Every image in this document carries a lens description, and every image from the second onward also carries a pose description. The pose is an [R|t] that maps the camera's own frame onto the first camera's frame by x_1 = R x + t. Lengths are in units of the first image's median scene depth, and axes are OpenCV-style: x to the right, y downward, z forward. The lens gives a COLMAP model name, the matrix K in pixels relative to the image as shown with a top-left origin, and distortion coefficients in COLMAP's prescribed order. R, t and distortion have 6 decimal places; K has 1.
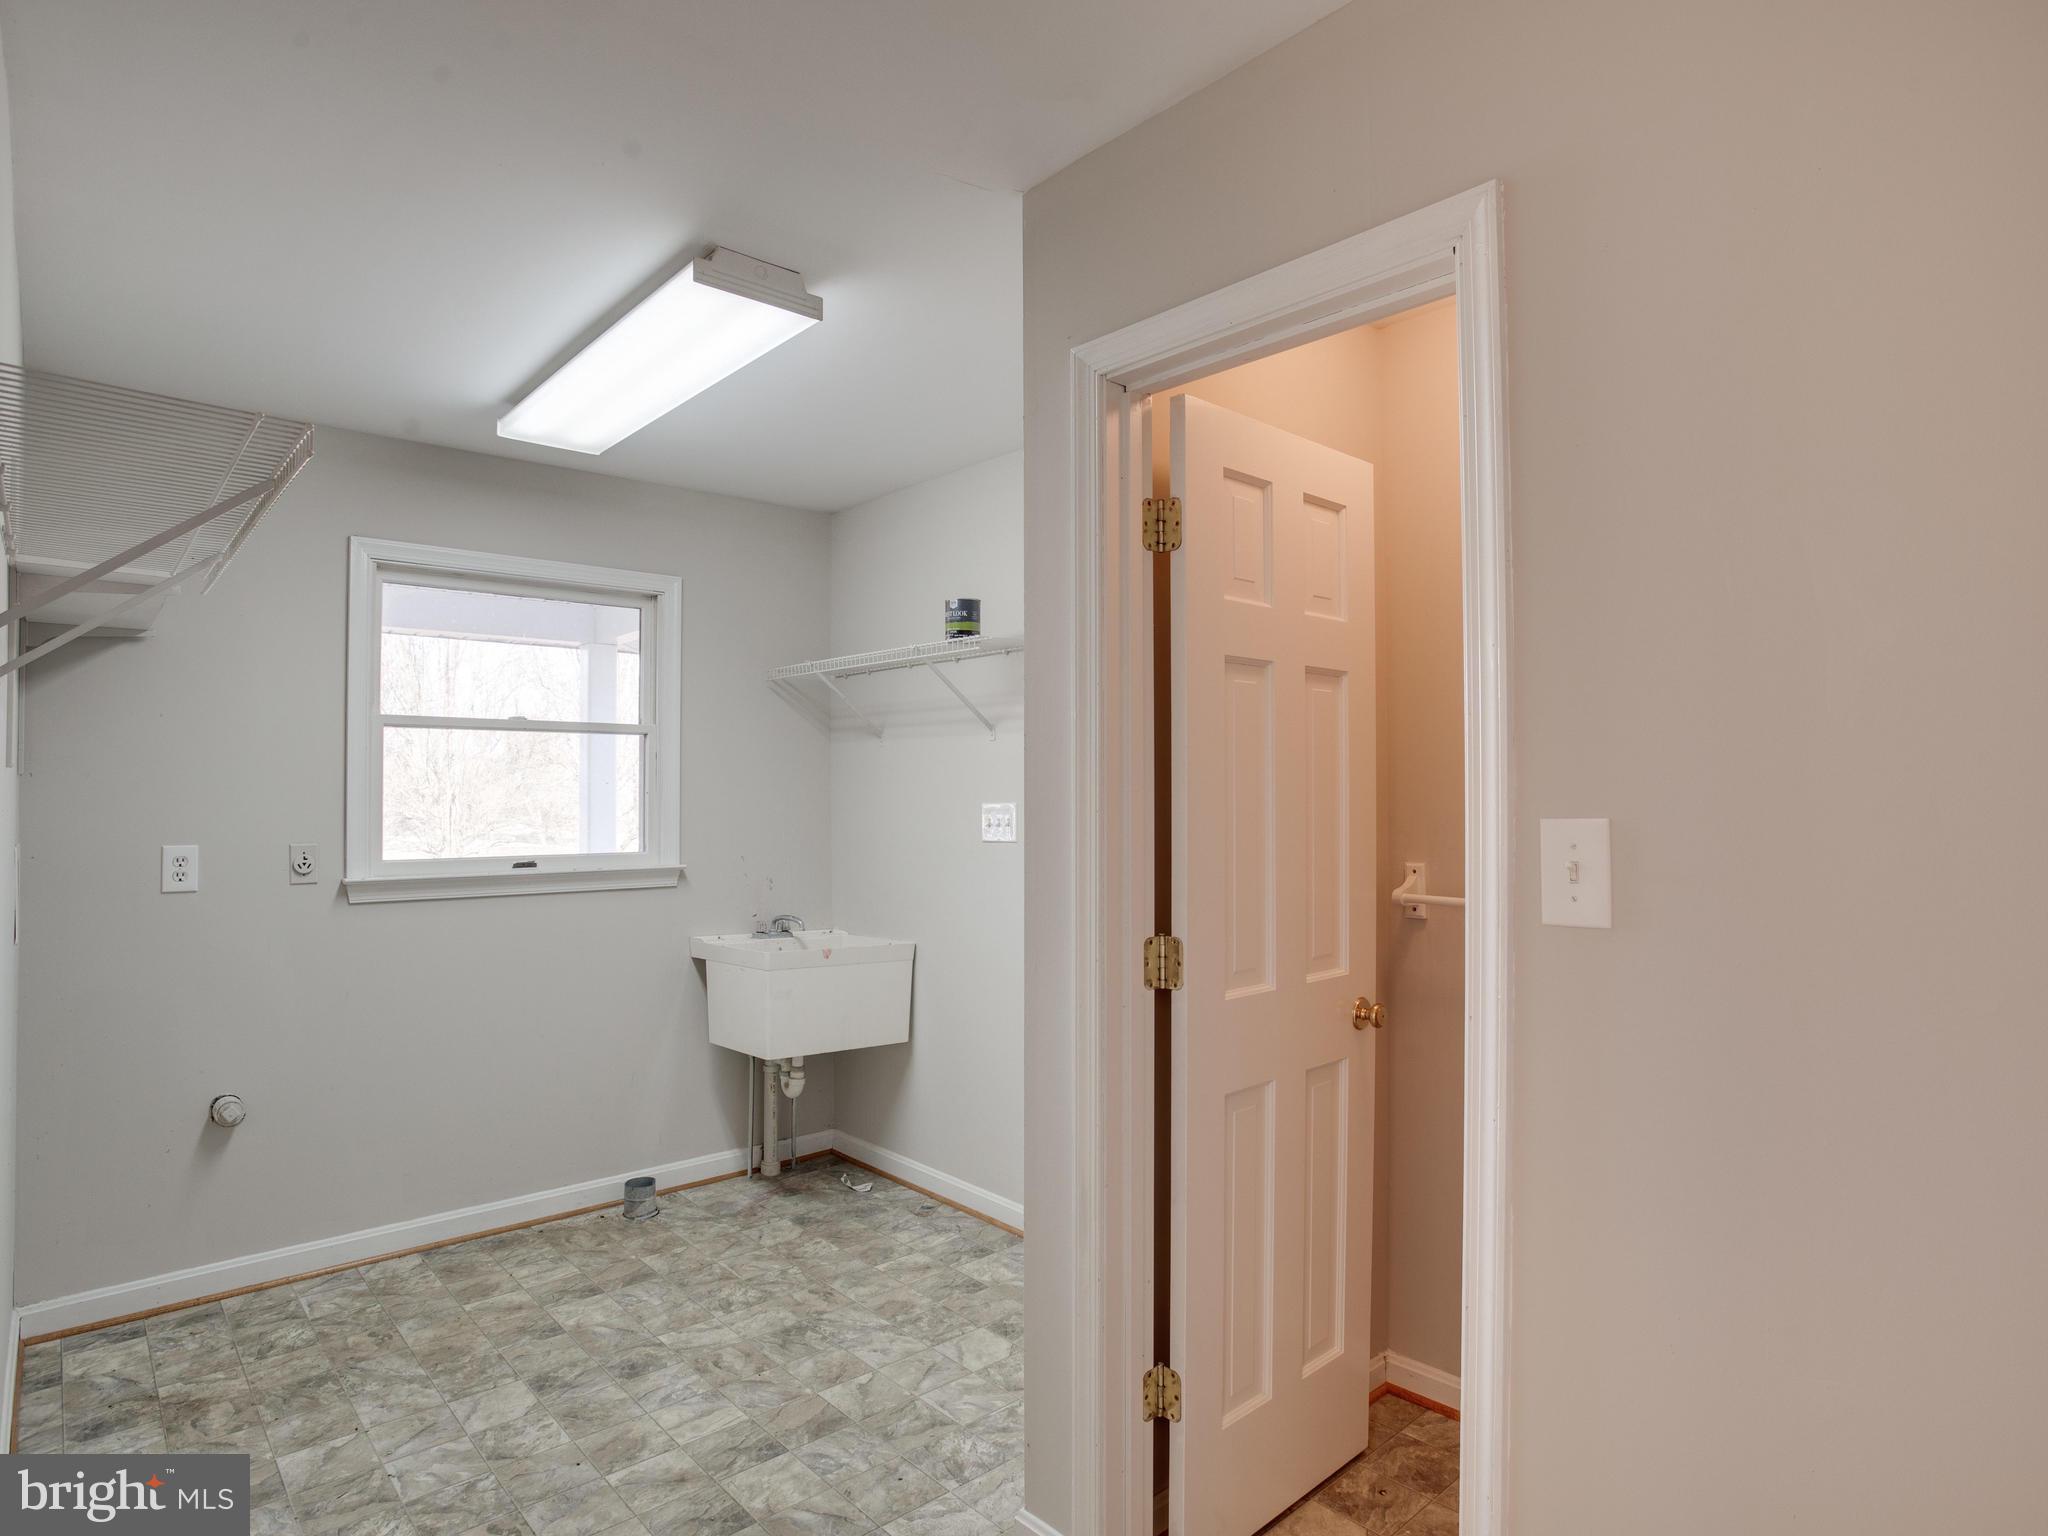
lens RADIAL K [[1231.9, 0, 1025.0], [0, 1231.9, 783.7], [0, 0, 1]] dist [-0.088010, 0.042427]
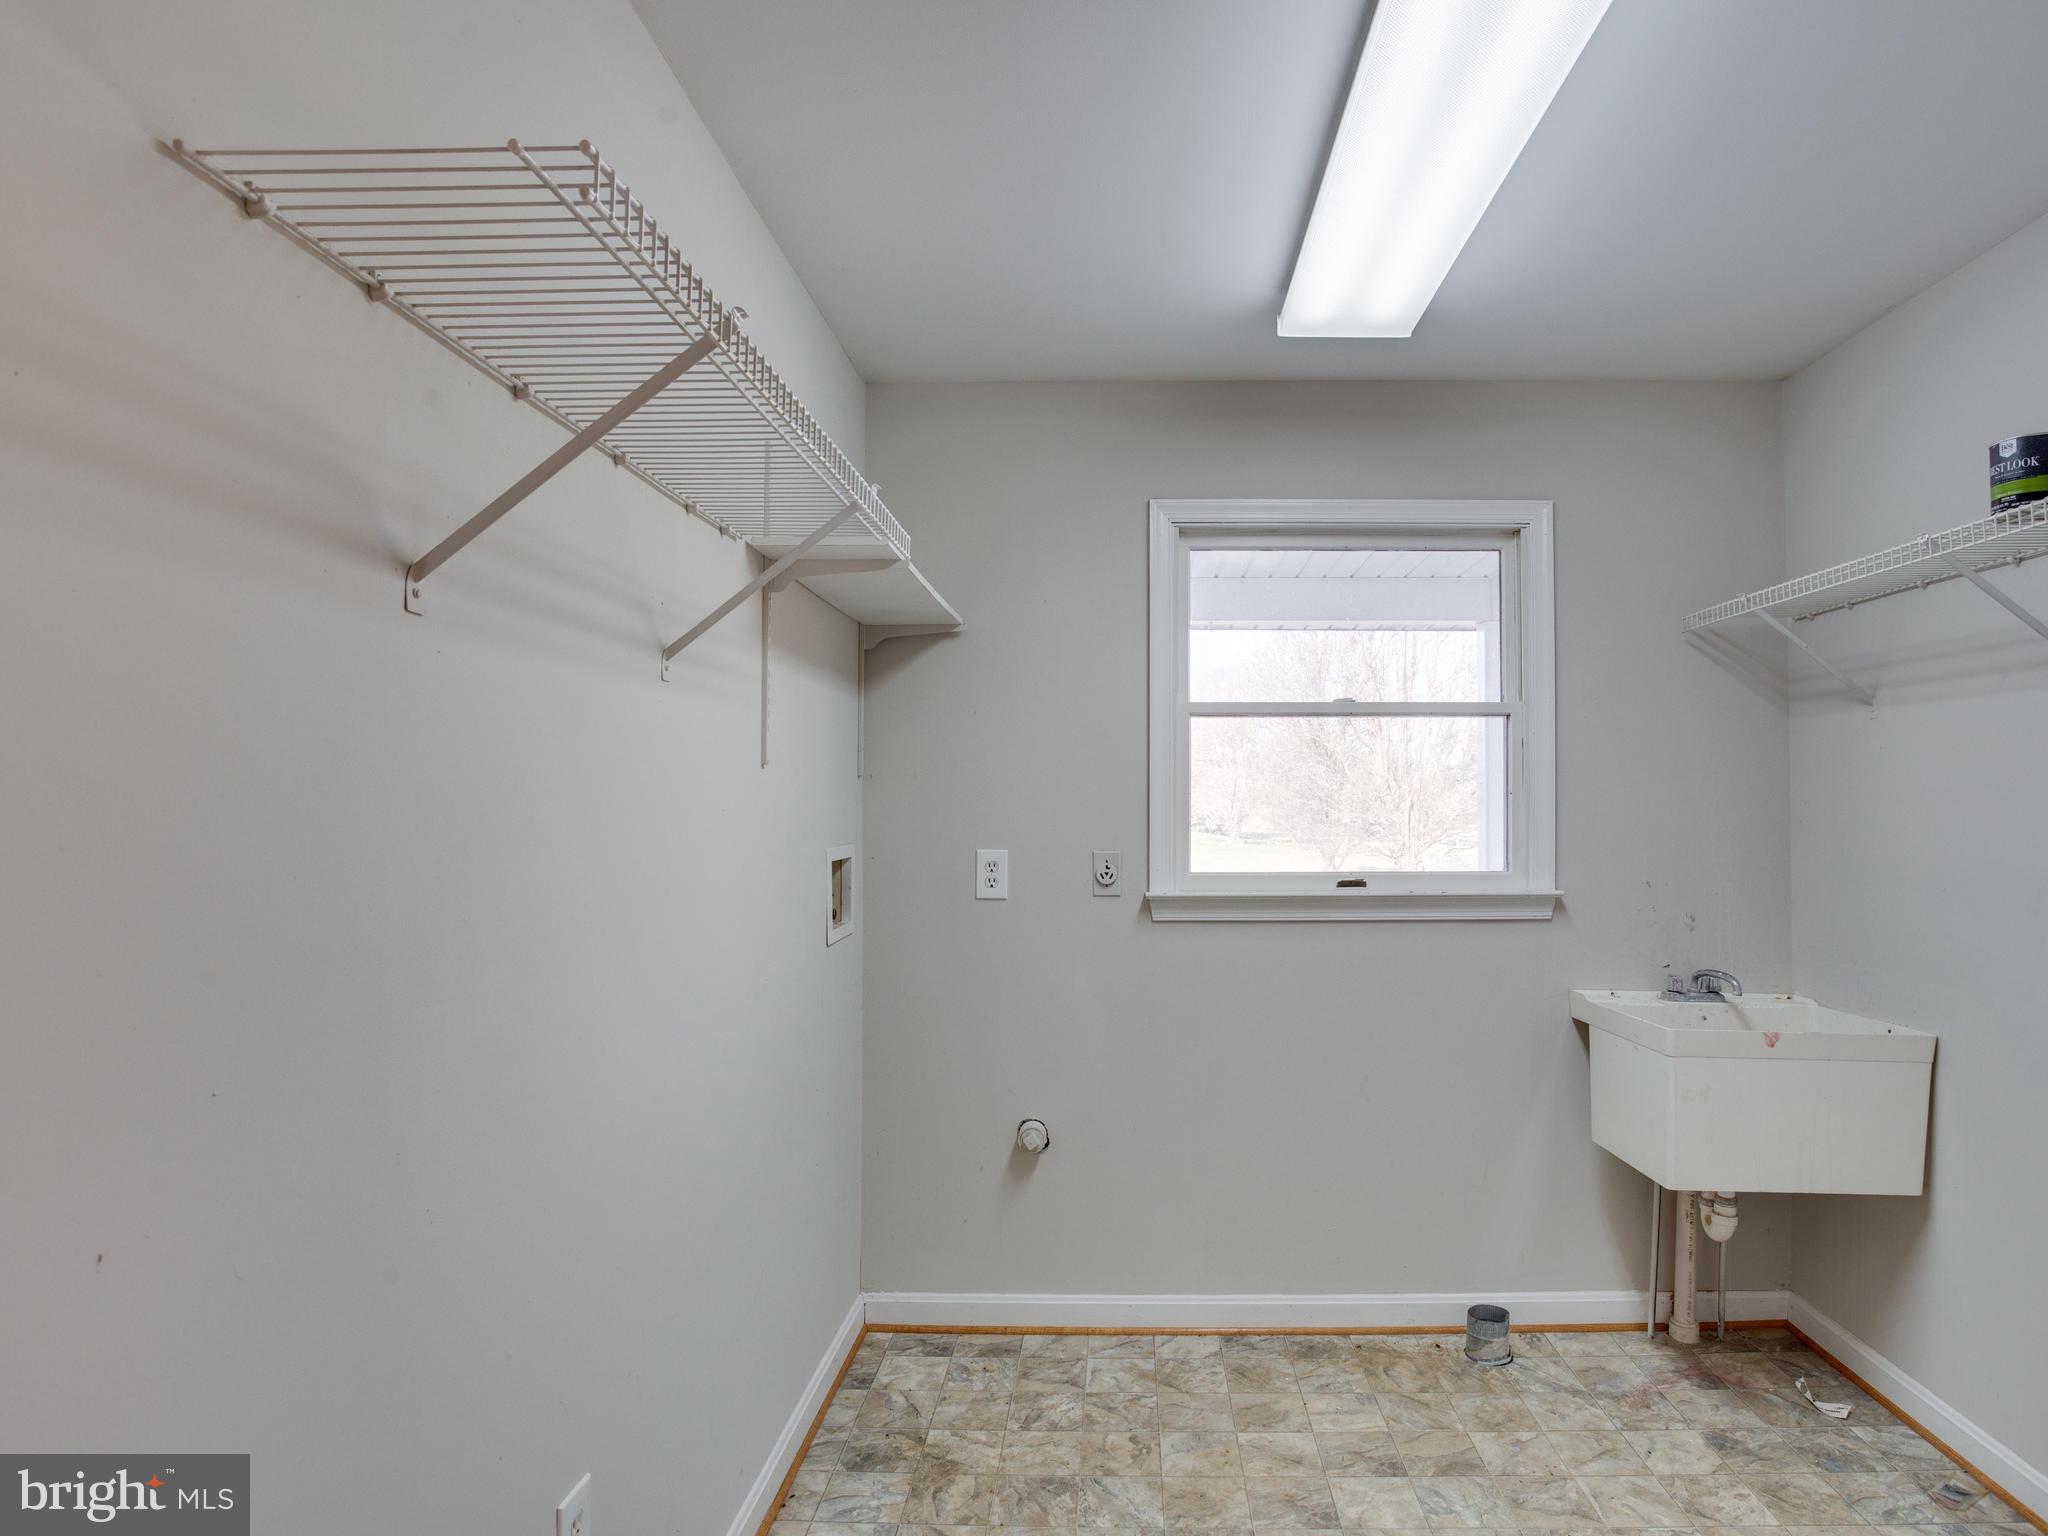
lens RADIAL K [[1231.9, 0, 1025.0], [0, 1231.9, 783.7], [0, 0, 1]] dist [-0.088010, 0.042427]
pose [[0.730024, -0.009203, -0.683360, -0.017602], [0.005484, 0.999956, -0.007609, 0.006316], [0.683400, 0.001807, 0.730042, 0.272942]]
